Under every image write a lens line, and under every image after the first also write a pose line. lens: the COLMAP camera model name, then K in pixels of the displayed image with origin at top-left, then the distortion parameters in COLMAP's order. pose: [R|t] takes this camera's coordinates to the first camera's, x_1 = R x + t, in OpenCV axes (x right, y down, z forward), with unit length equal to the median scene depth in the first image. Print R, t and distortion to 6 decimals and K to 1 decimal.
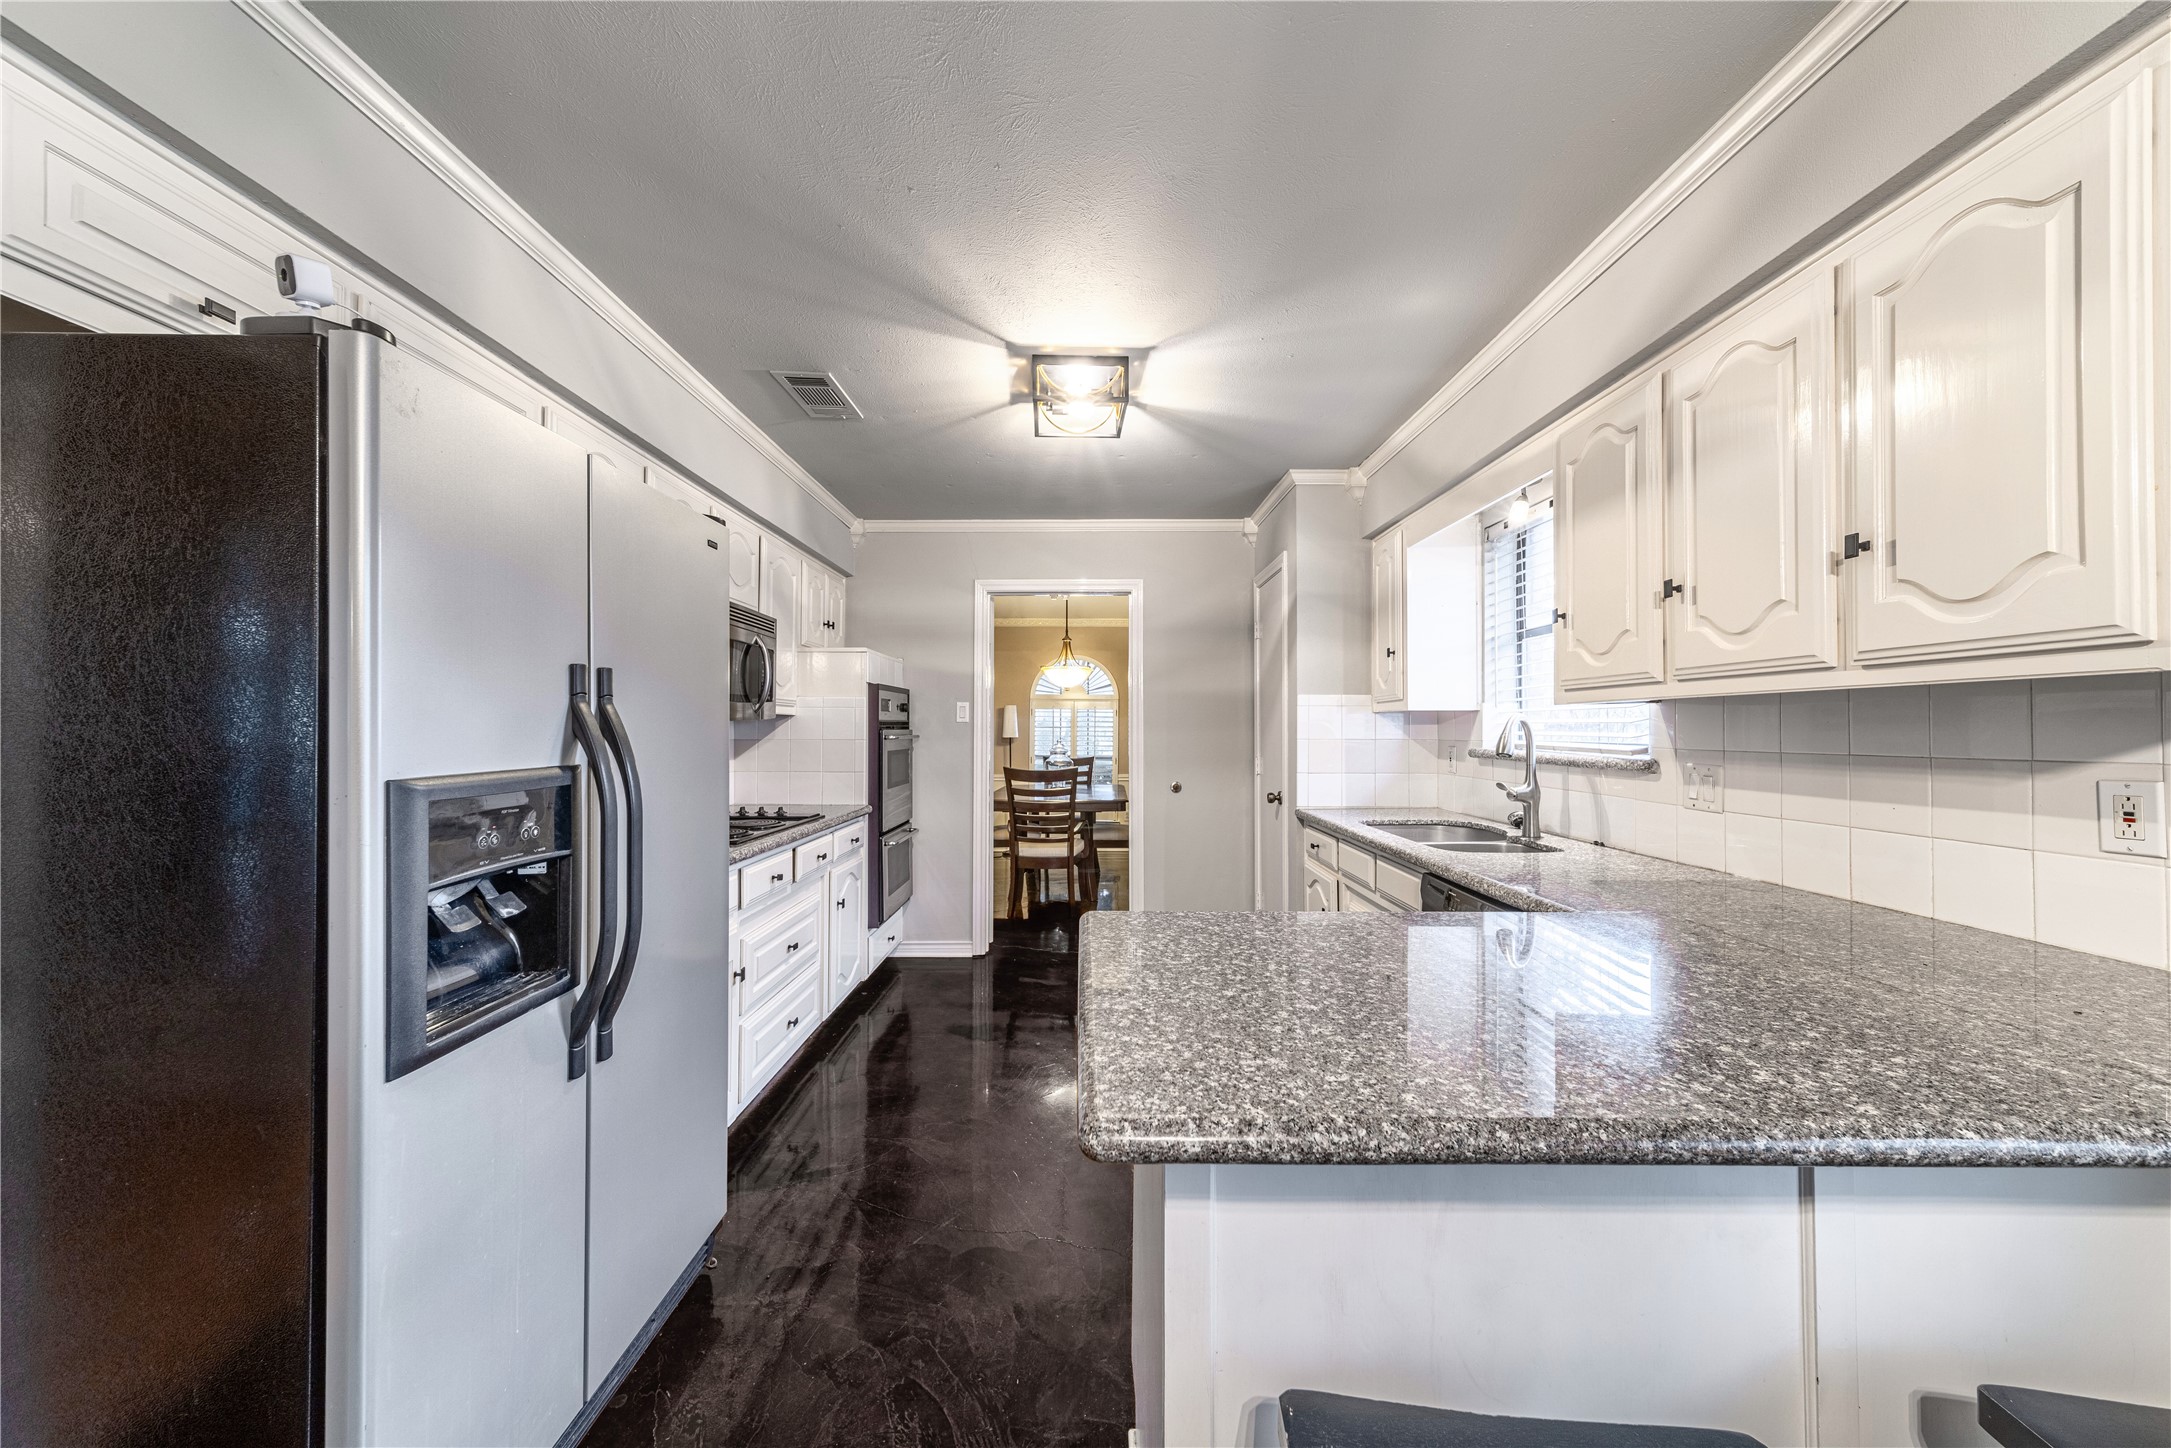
lens RADIAL K [[753.5, 0, 1085.5], [0, 753.5, 724.0], [0, 0, 1]] dist [0.006232, 0.000058]
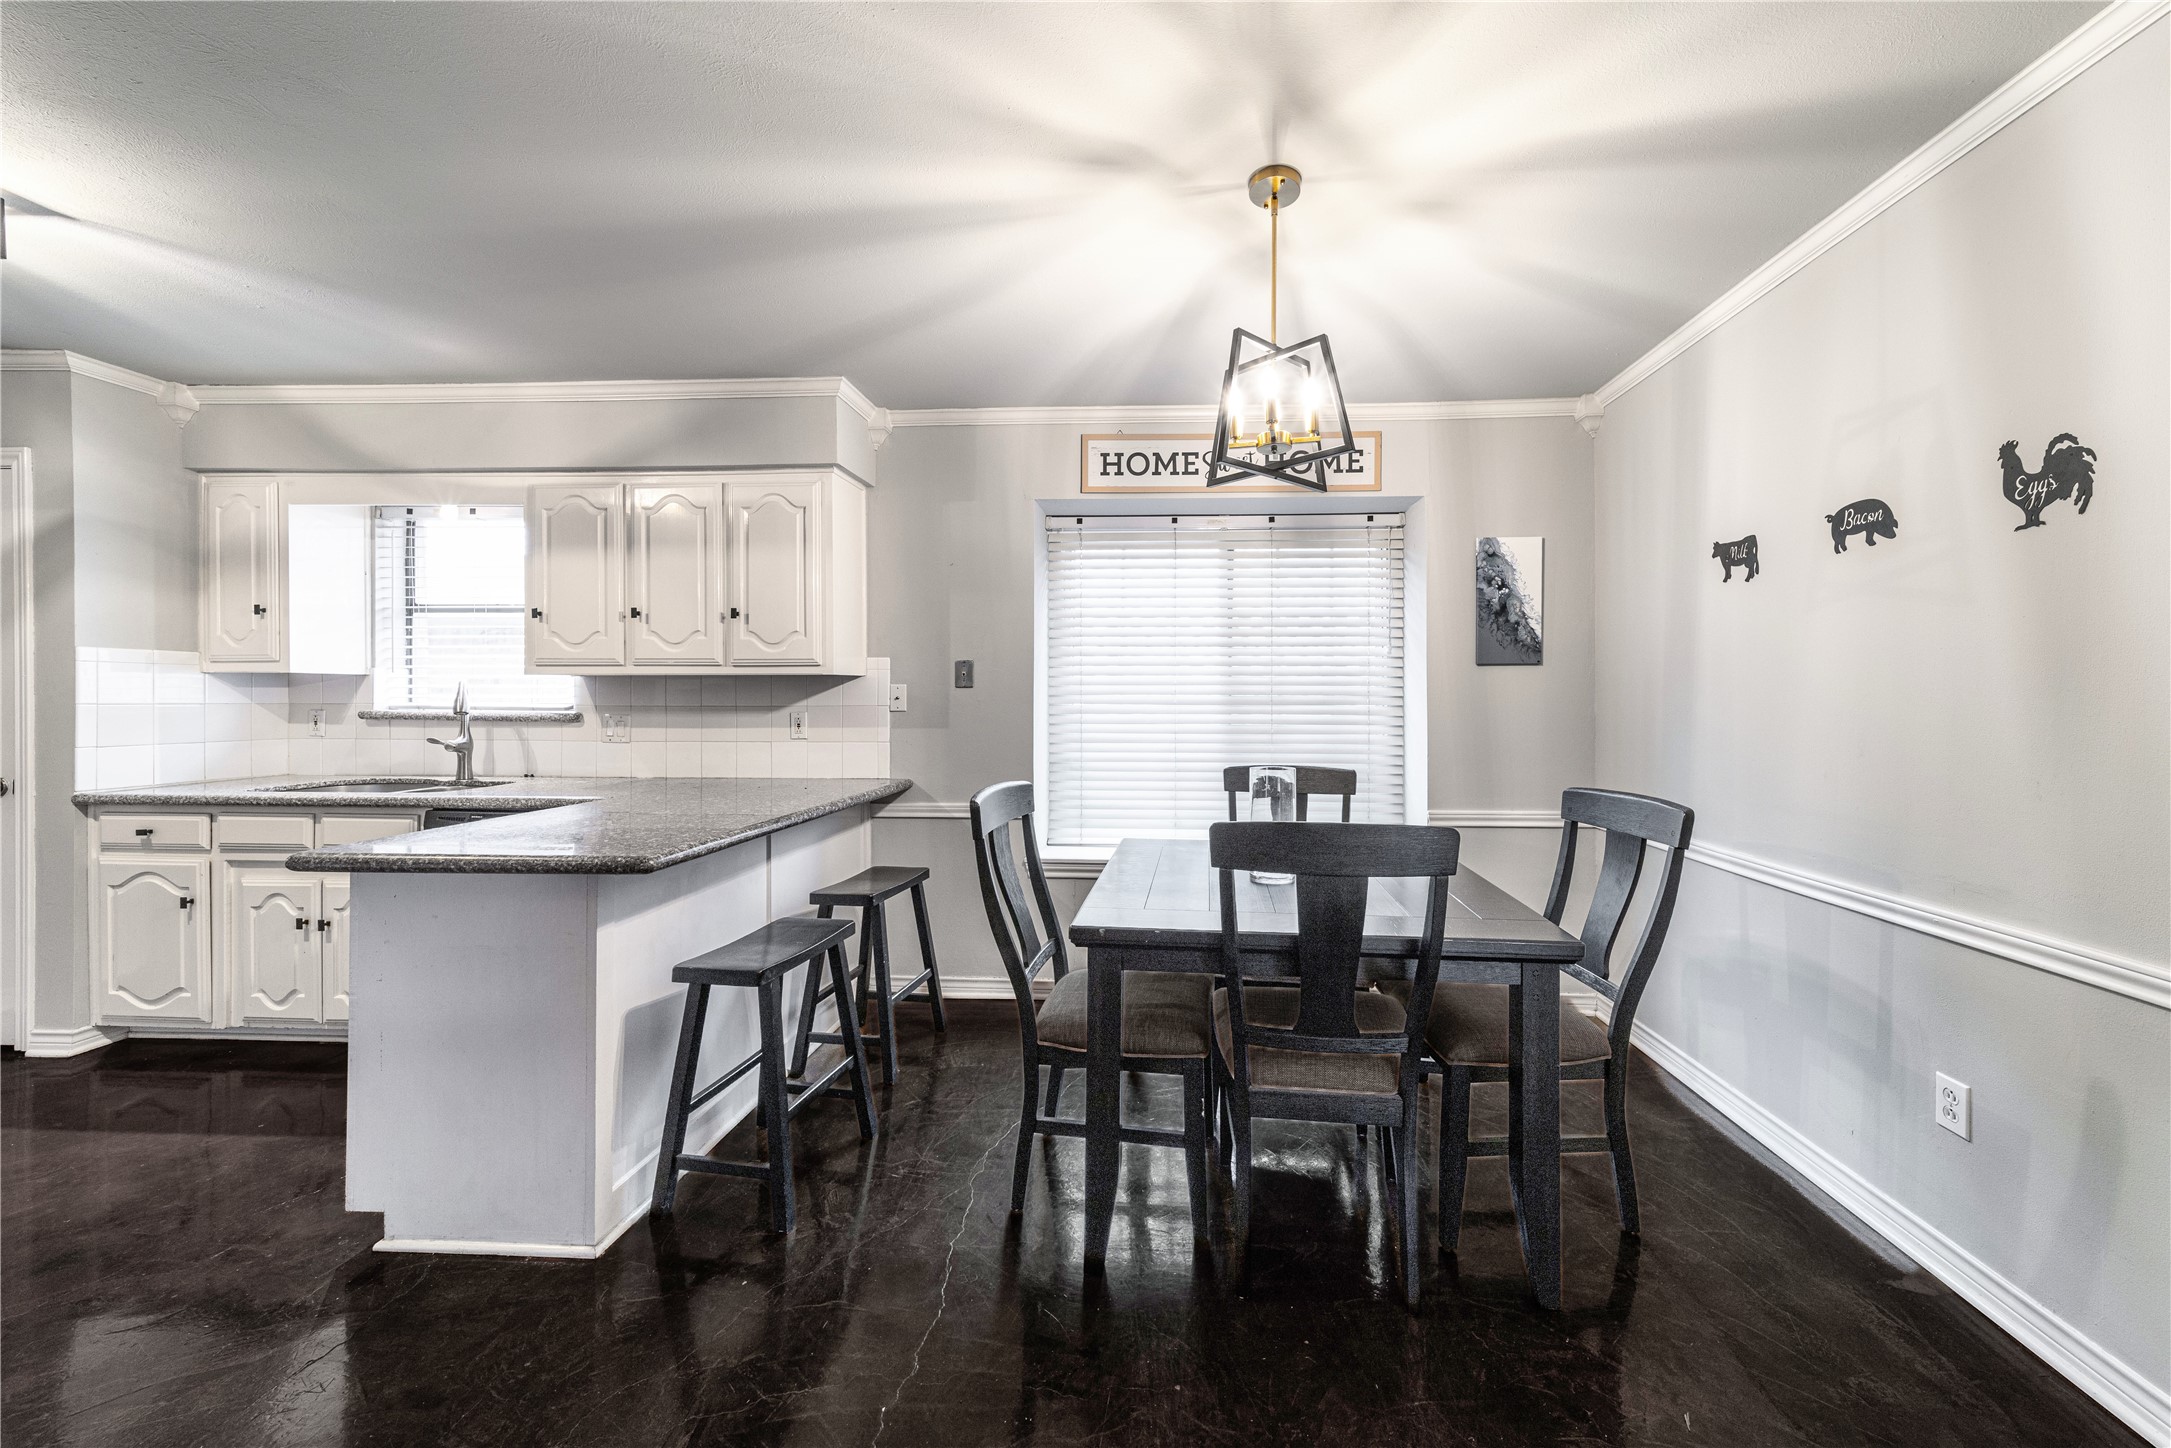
lens RADIAL K [[771.8, 0, 1141.5], [0, 771.8, 699.0], [0, 0, 1]] dist [0.006284, -0.000032]
pose [[0.057533, -0.001838, 0.998342, -0.509461], [-0.008798, 0.999959, 0.002348, 0.003566], [-0.998305, -0.008919, 0.057515, -0.149533]]
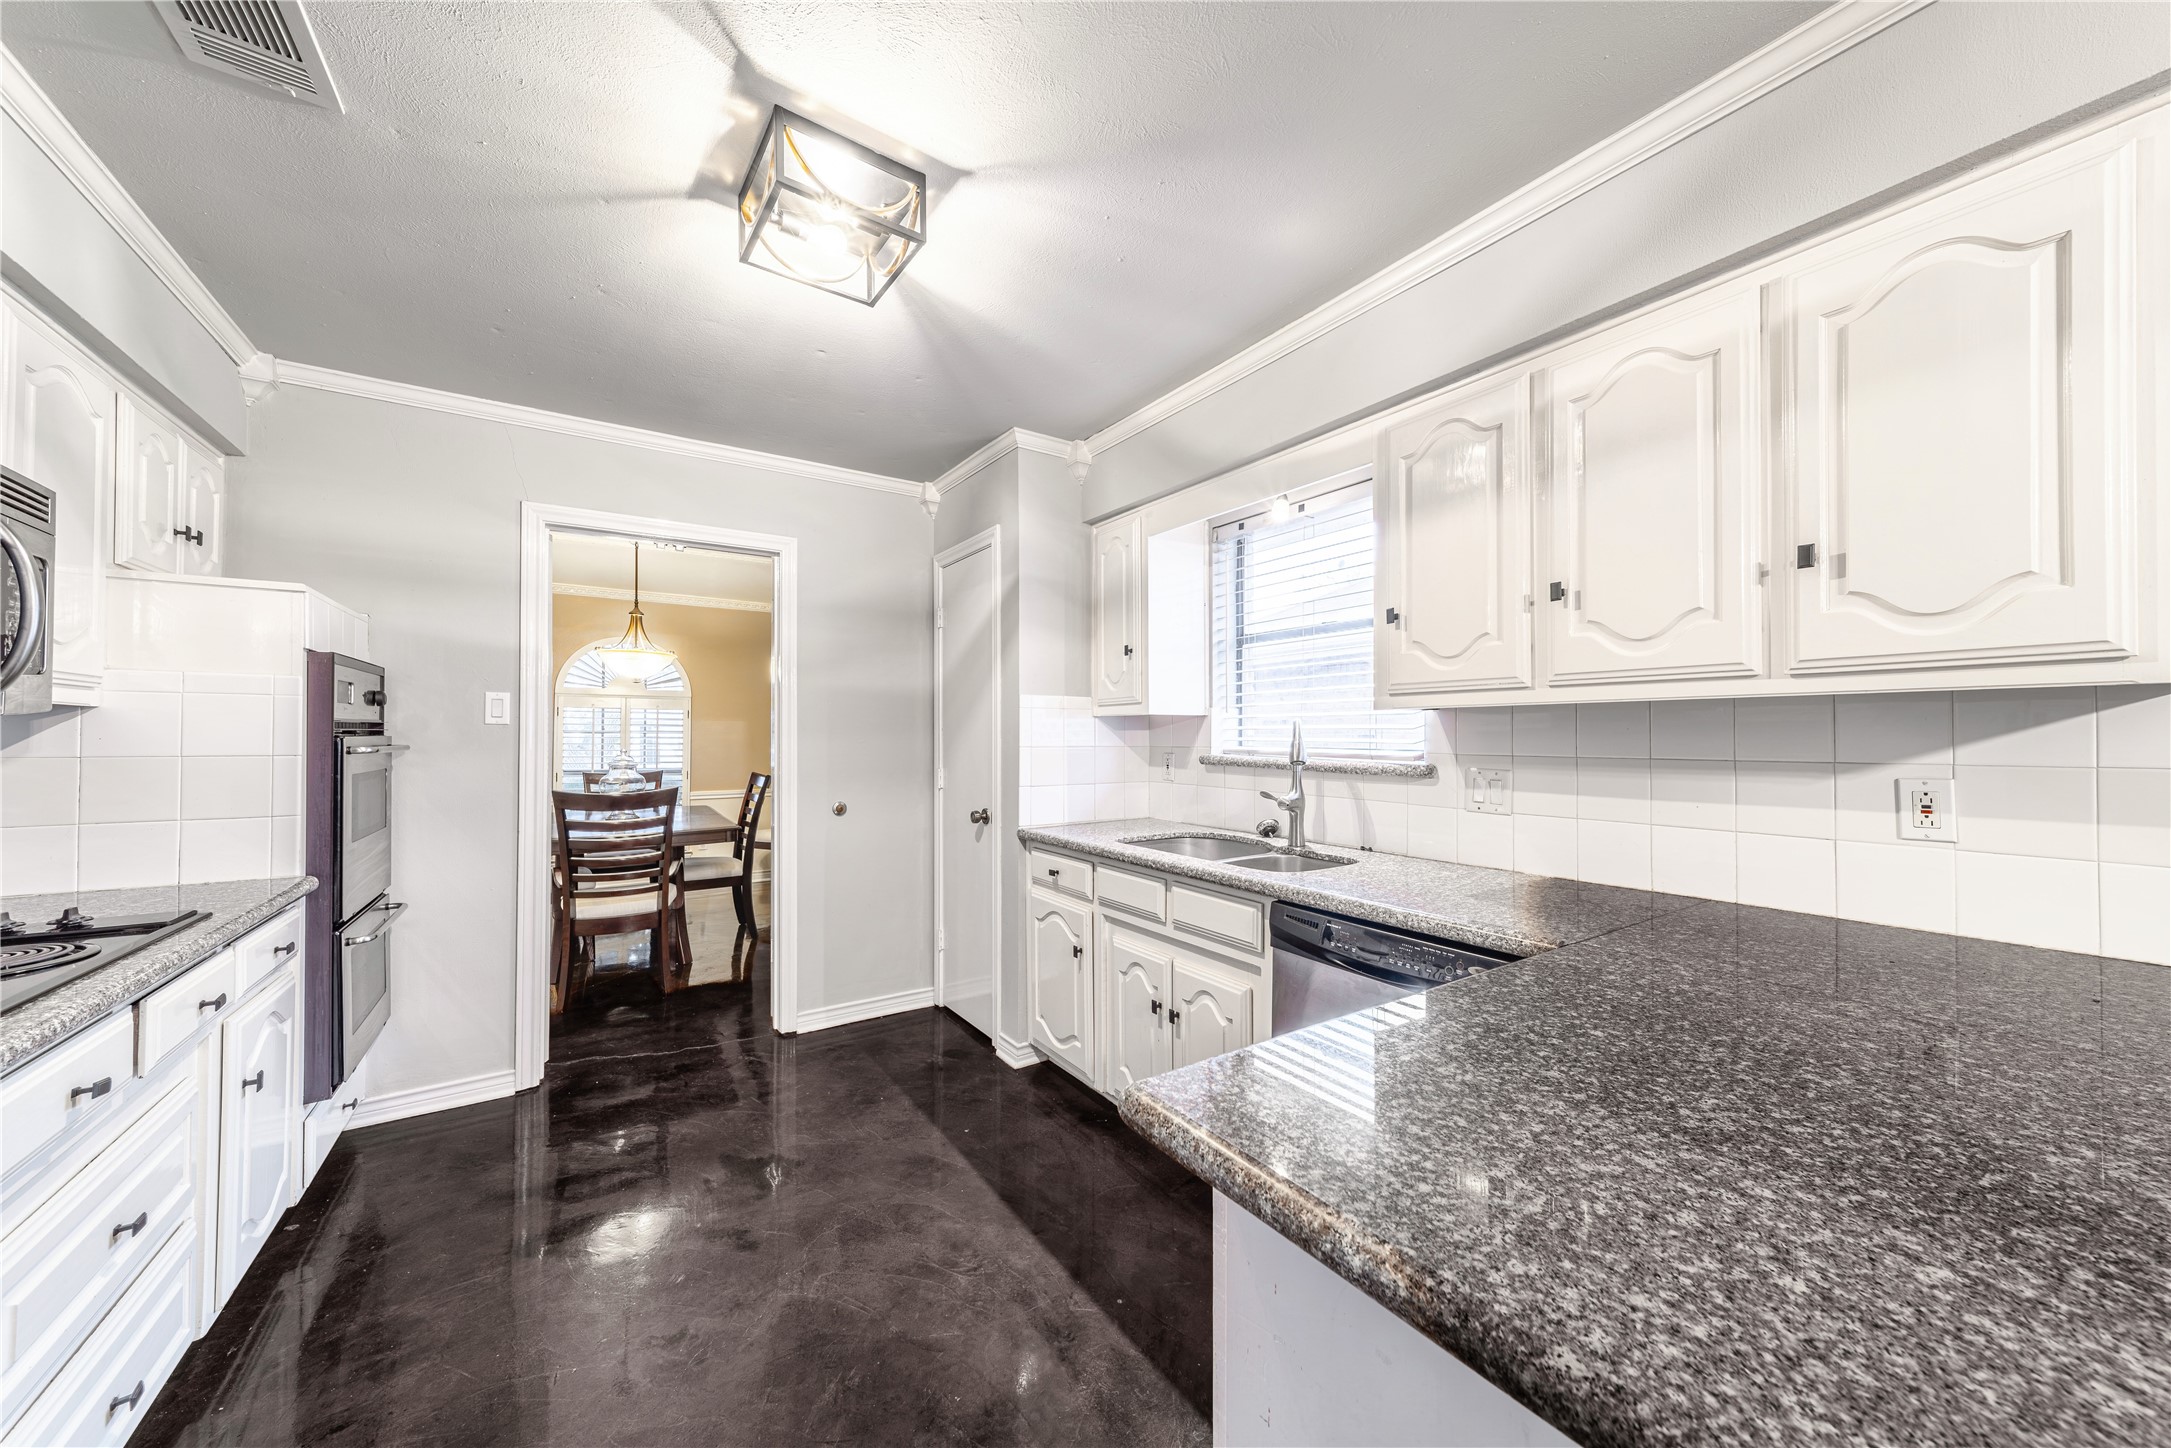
lens RADIAL K [[763.2, 0, 1082.2], [0, 763.2, 729.2], [0, 0, 1]] dist [0.006516, -0.000059]
pose [[0.834389, 0.004006, 0.551161, -0.150736], [-0.003782, 0.999992, -0.001543, 0.001325], [-0.551162, -0.000797, 0.834398, 0.274597]]
